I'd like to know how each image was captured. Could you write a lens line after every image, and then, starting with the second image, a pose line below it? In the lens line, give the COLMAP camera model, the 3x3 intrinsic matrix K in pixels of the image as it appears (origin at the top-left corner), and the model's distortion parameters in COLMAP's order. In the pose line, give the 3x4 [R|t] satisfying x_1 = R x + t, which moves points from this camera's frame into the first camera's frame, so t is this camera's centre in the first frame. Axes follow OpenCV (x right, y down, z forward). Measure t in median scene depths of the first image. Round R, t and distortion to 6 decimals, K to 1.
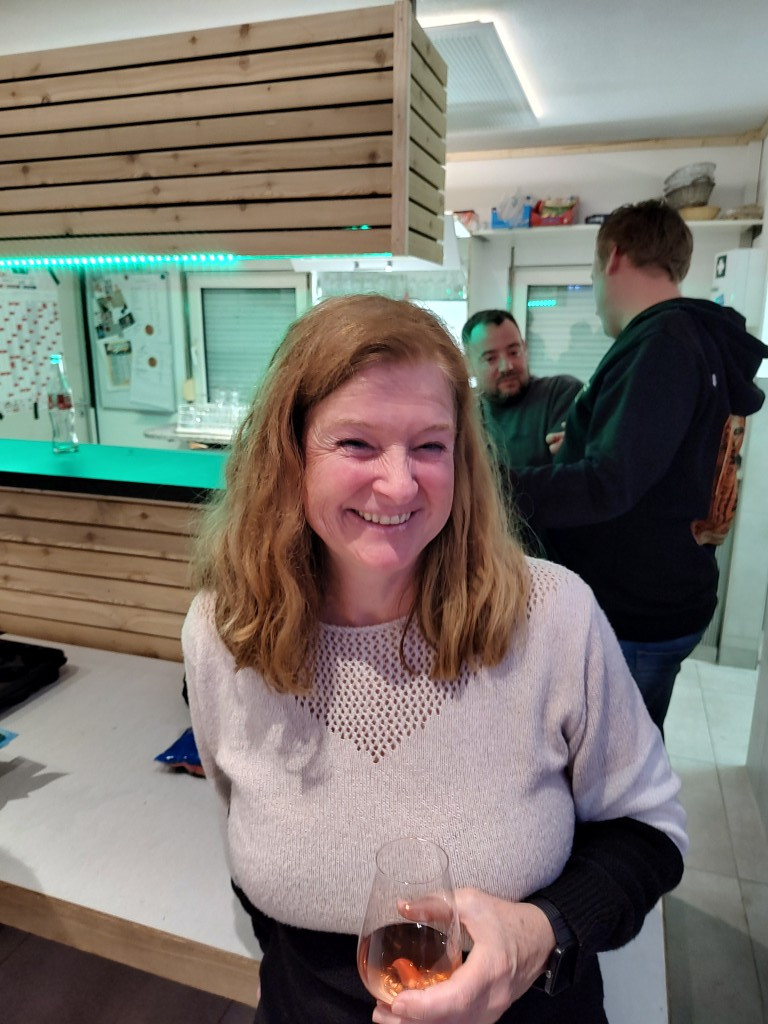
lens RADIAL K [[707.2, 0, 371.2], [0, 707.2, 504.1], [0, 0, 1]] dist [0.039929, -0.042515]
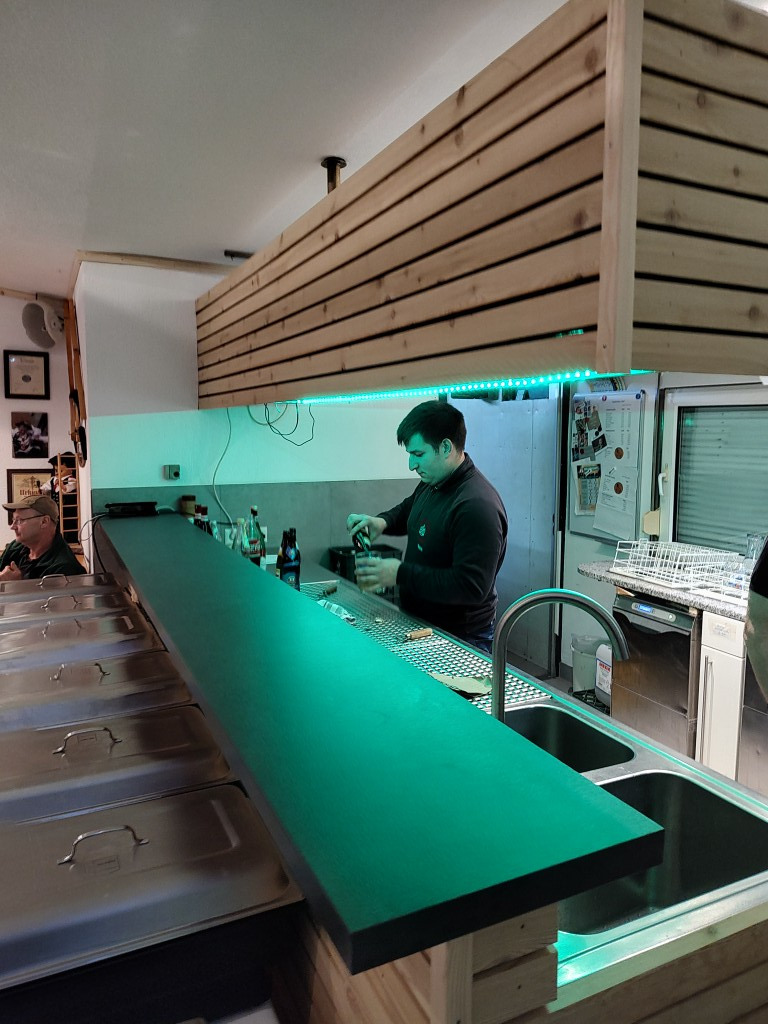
lens RADIAL K [[707.2, 0, 377.9], [0, 707.2, 500.9], [0, 0, 1]] dist [0.039929, -0.042515]
pose [[0.718709, 0.066553, -0.692118, 0.135846], [-0.173212, 0.981165, -0.085519, -0.076675], [0.673390, 0.181346, 0.716700, 0.217523]]
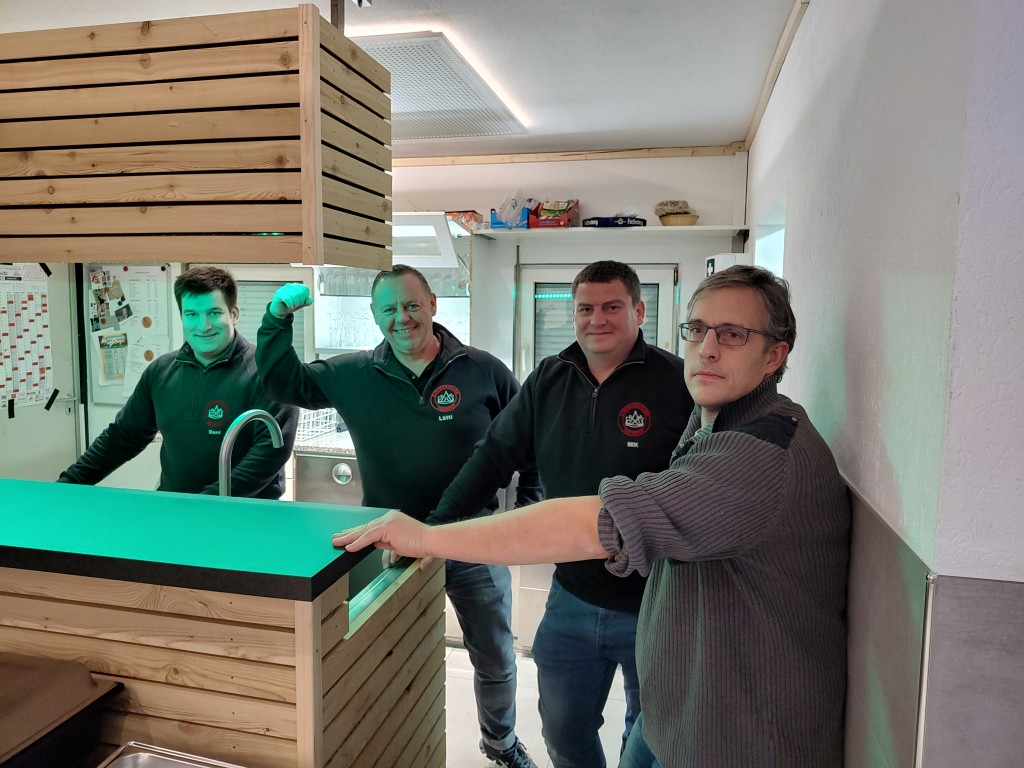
lens RADIAL K [[707.2, 0, 487.4], [0, 707.2, 370.7], [0, 0, 1]] dist [0.039929, -0.042515]
pose [[0.996403, -0.001699, 0.084723, 0.081247], [0.015170, 0.987224, -0.158617, -0.034690], [-0.083371, 0.159332, 0.983698, 0.059110]]
